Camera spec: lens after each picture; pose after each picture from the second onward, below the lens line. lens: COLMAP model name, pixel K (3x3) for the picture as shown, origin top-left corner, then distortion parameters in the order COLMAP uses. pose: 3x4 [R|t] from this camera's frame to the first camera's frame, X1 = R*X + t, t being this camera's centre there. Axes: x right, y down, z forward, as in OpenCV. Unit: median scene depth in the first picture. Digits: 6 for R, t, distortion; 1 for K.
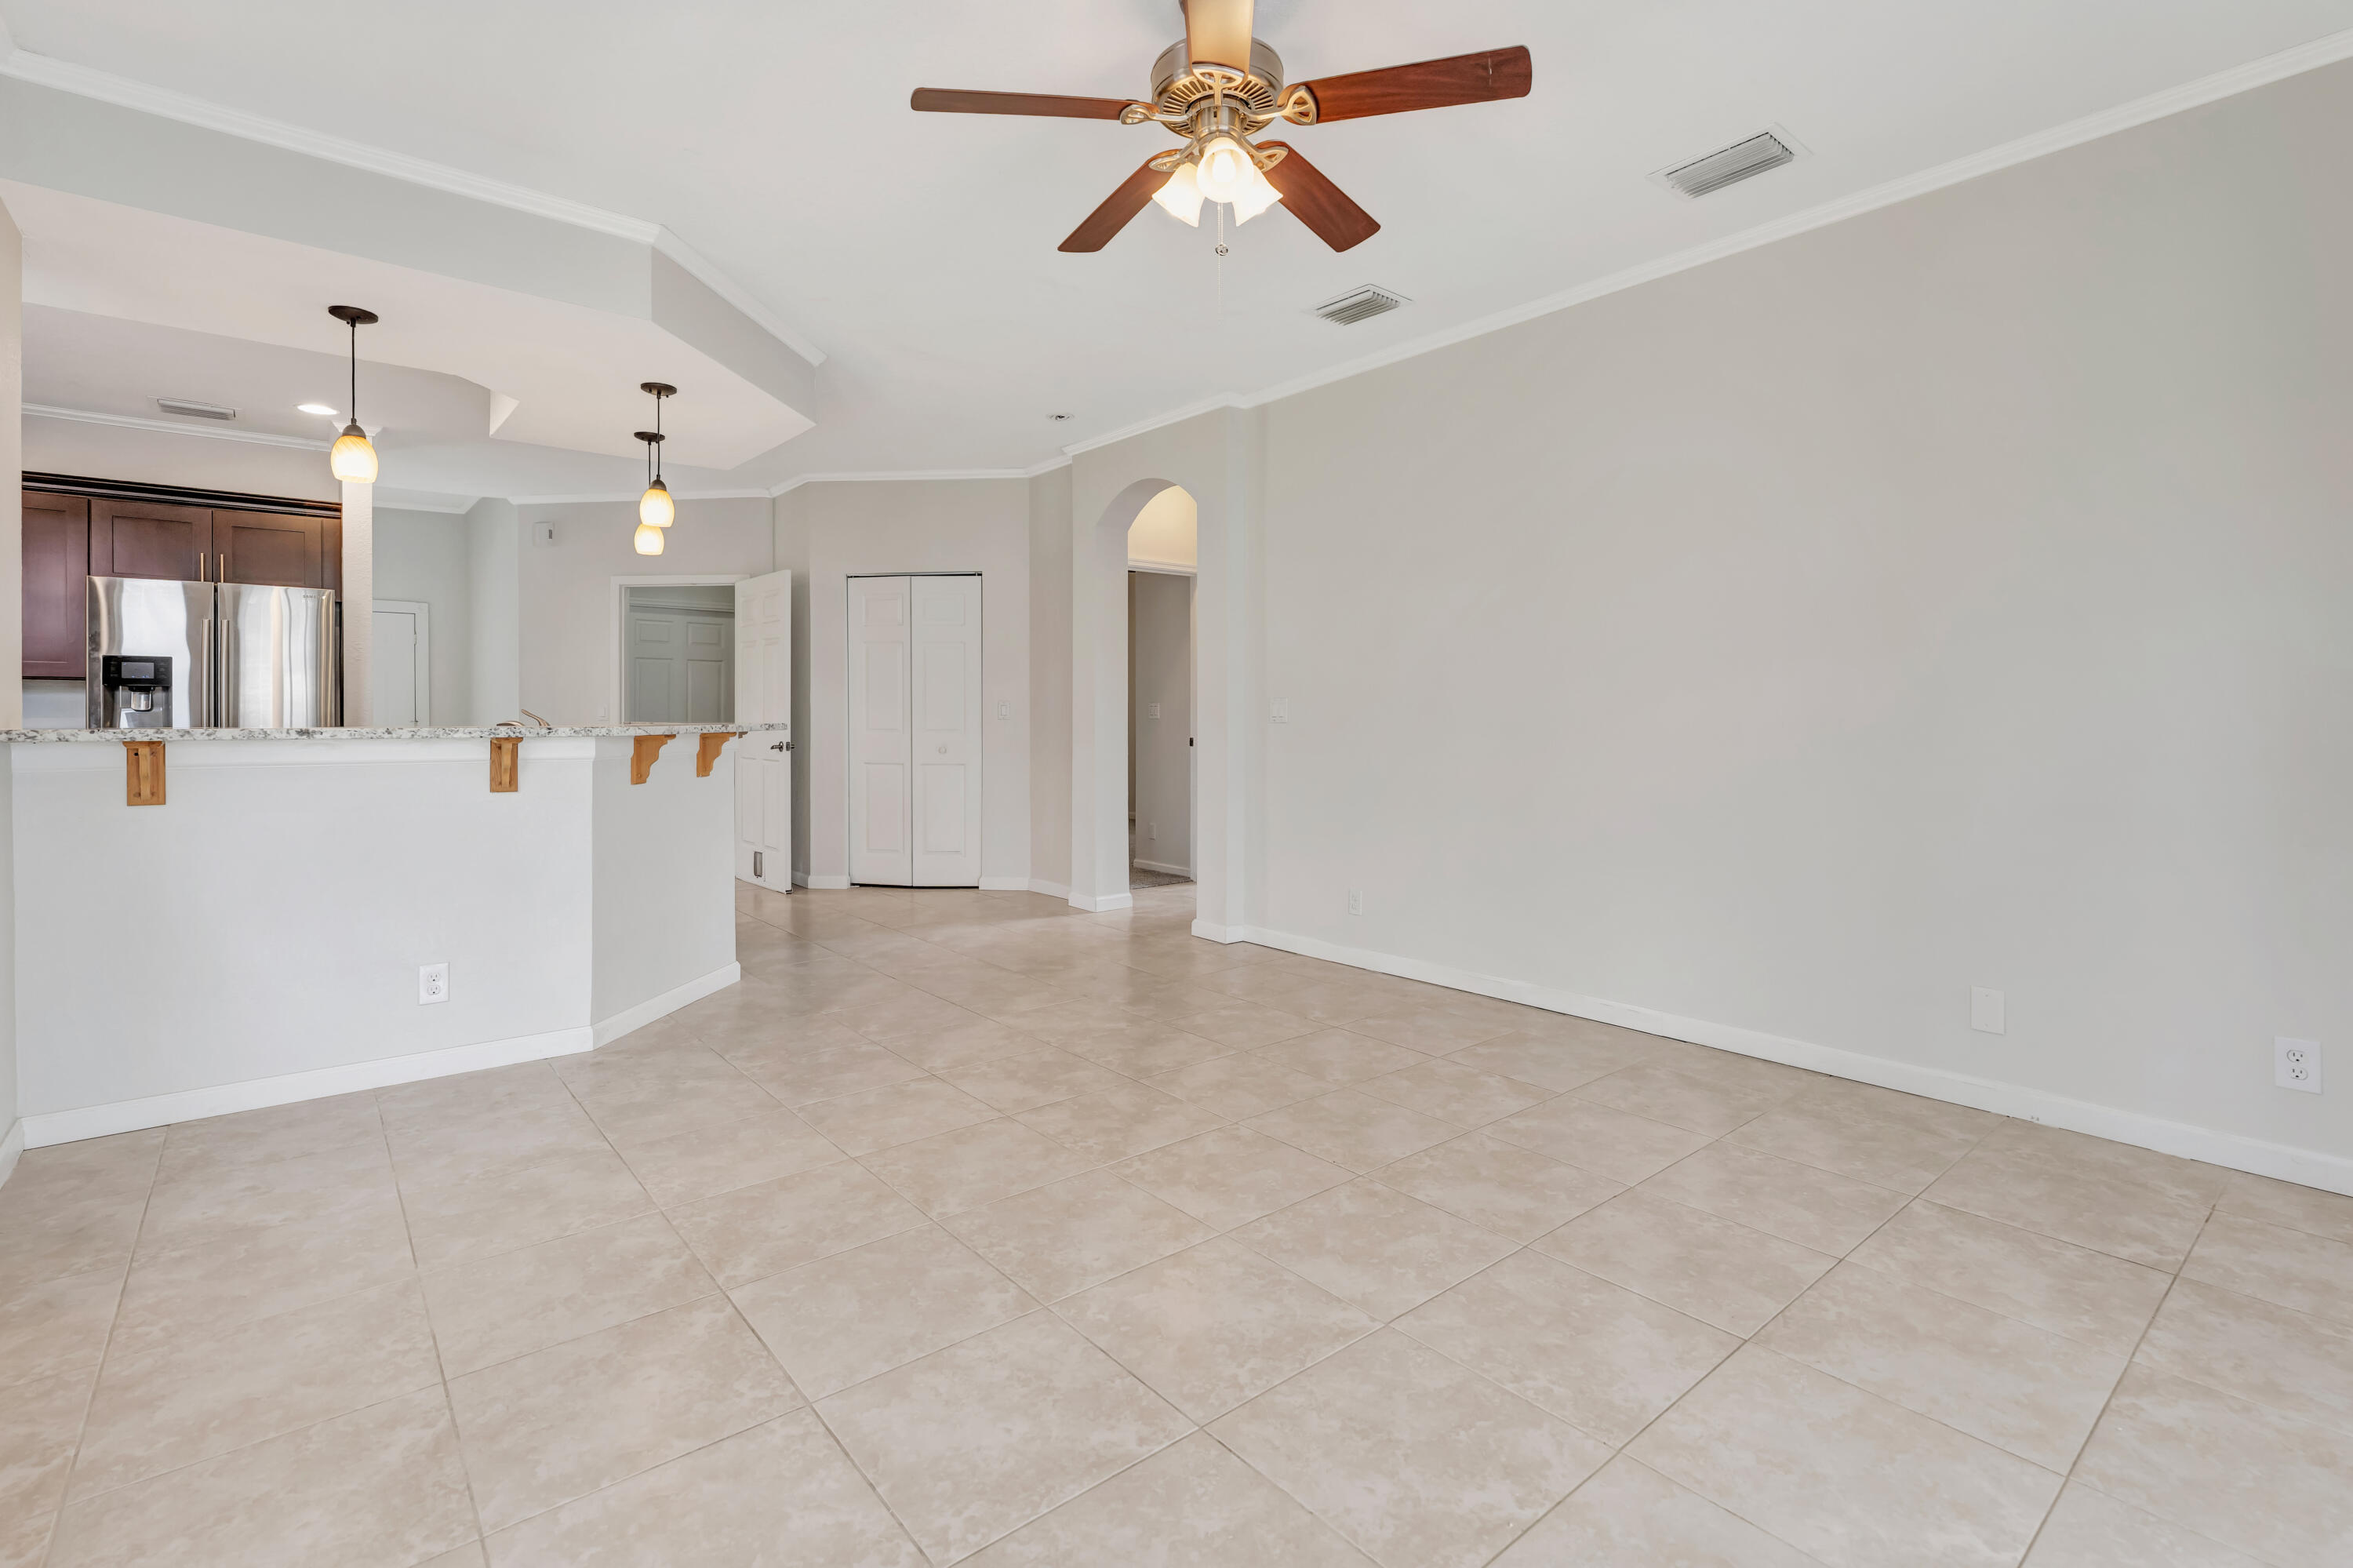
lens RADIAL K [[1082.9, 0, 1183.2], [0, 1082.9, 726.5], [0, 0, 1]] dist [-0.004507, 0.001072]
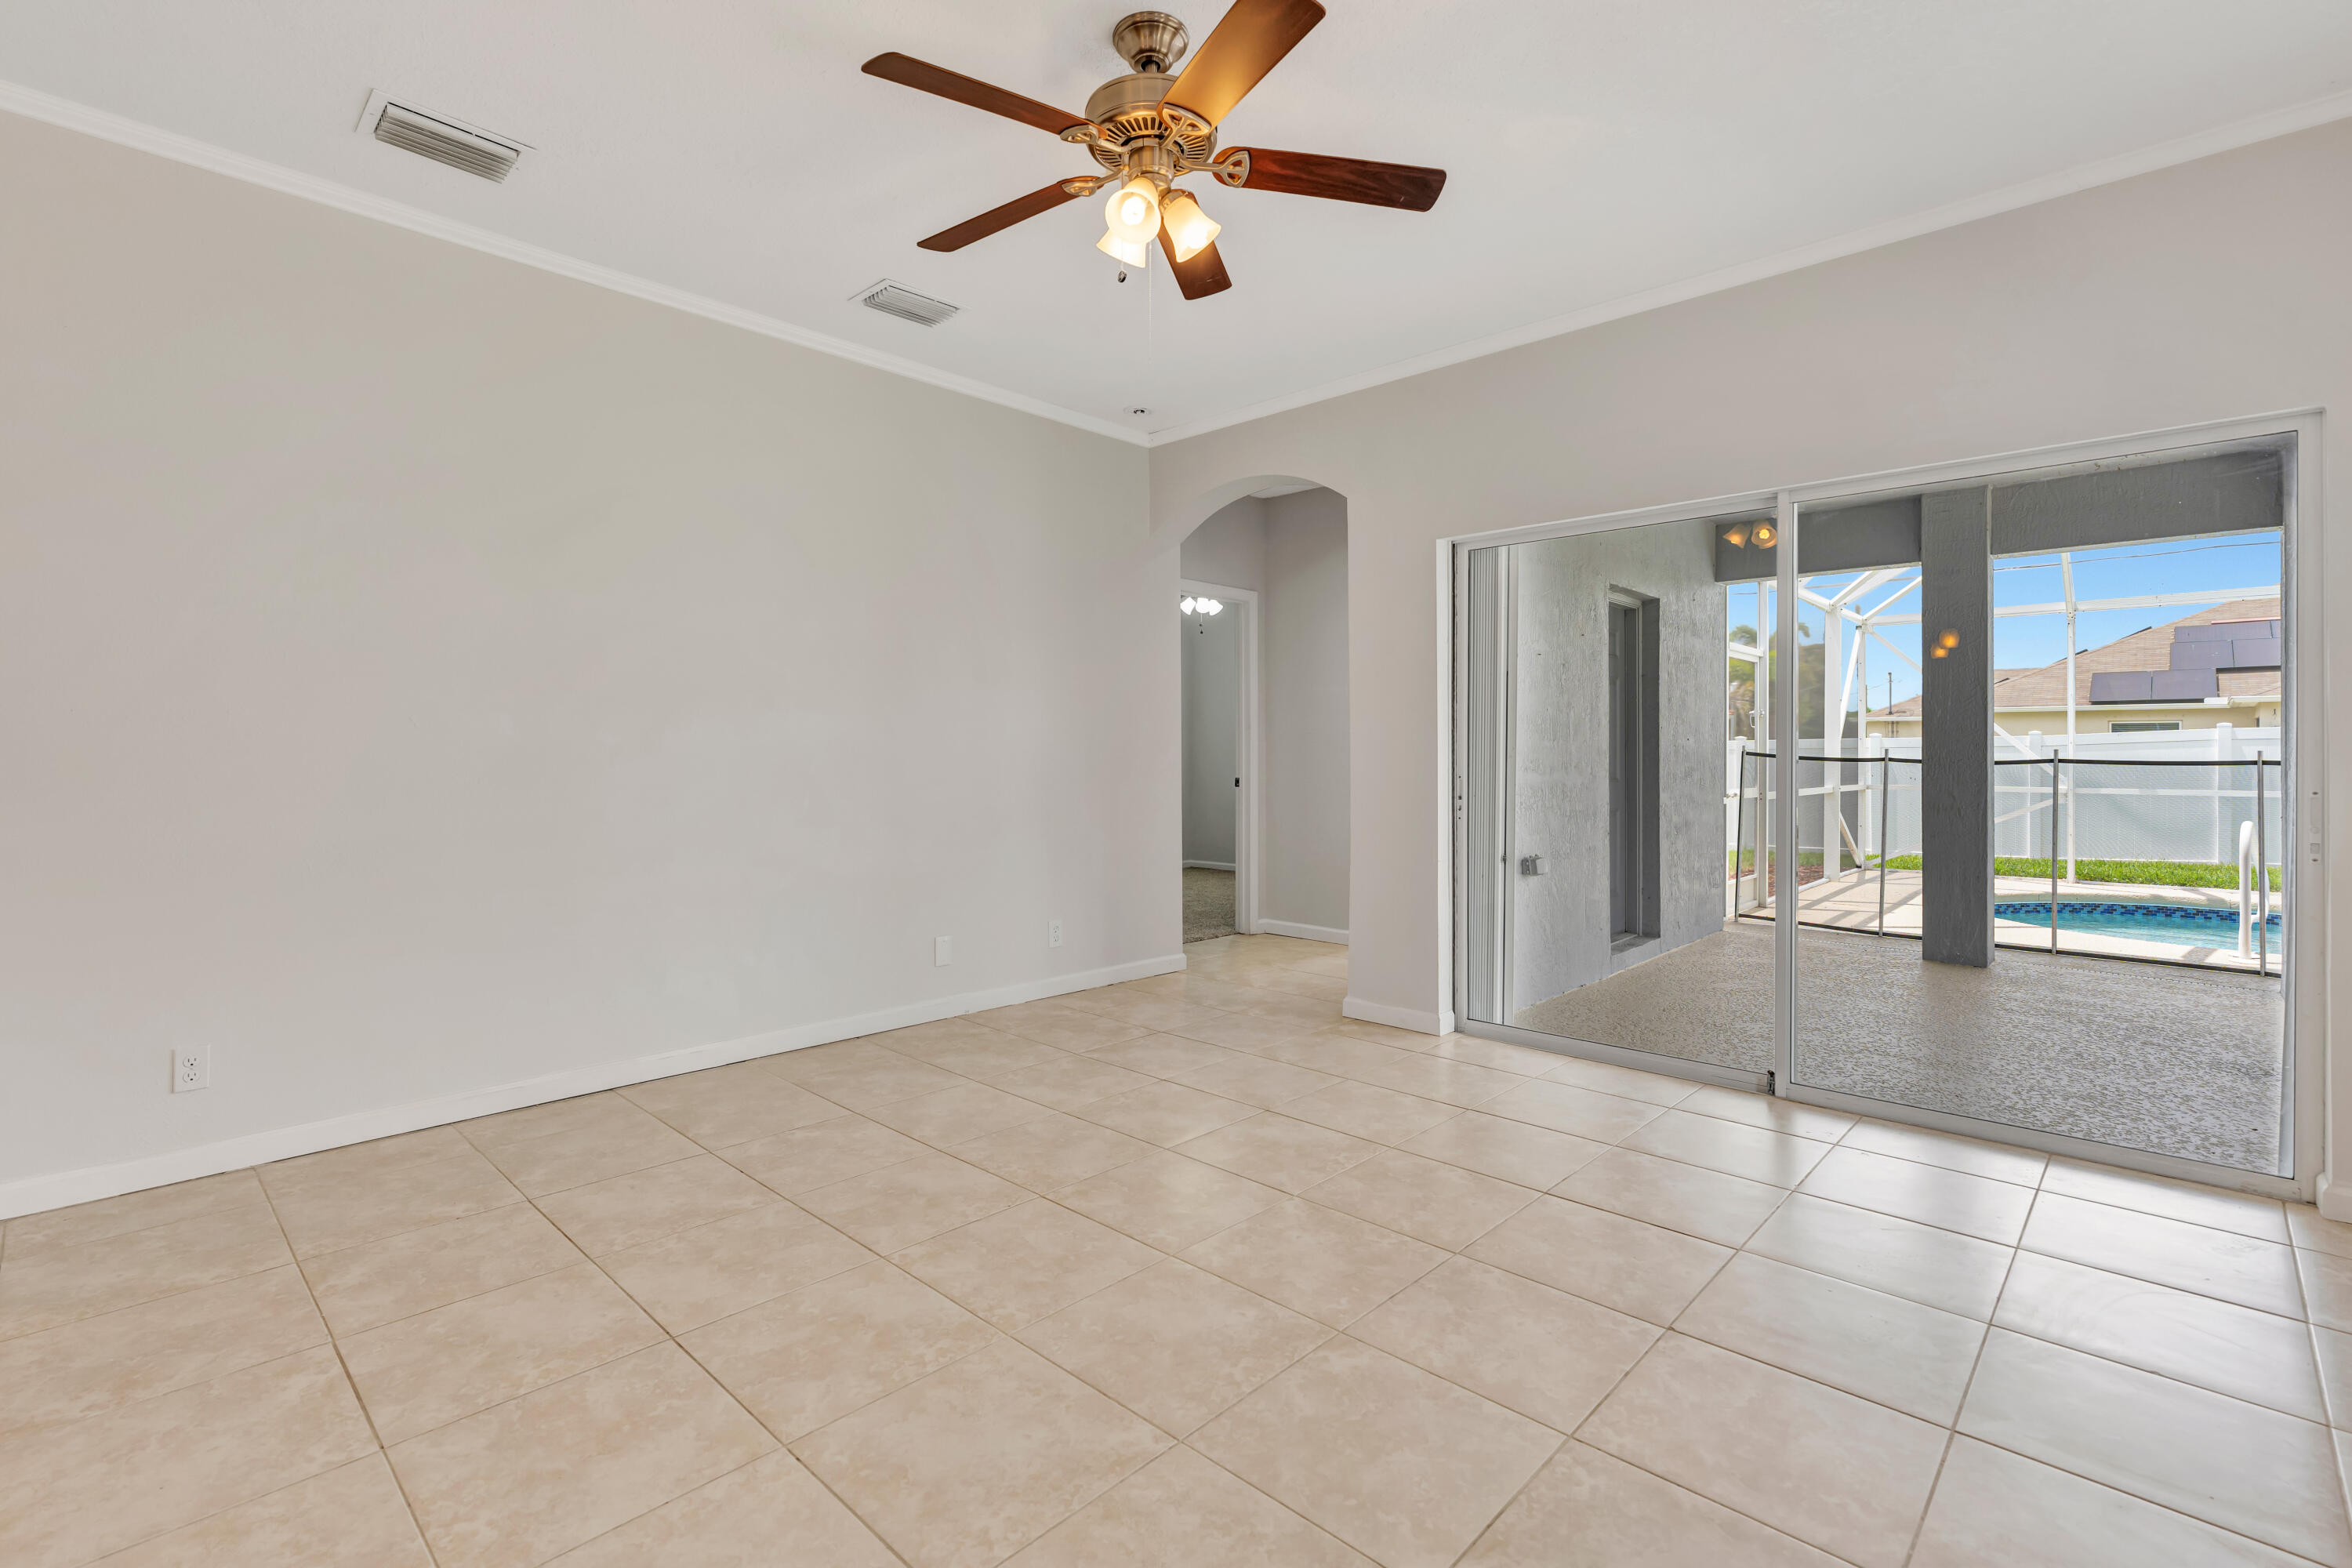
lens RADIAL K [[1068.9, 0, 1172.4], [0, 1068.9, 752.2], [0, 0, 1]] dist [-0.004985, 0.001278]
pose [[-0.116262, 0.001410, 0.993218, -0.778422], [0.006354, 0.999980, -0.000676, -0.006633], [-0.993198, 0.006233, -0.116269, 0.892995]]
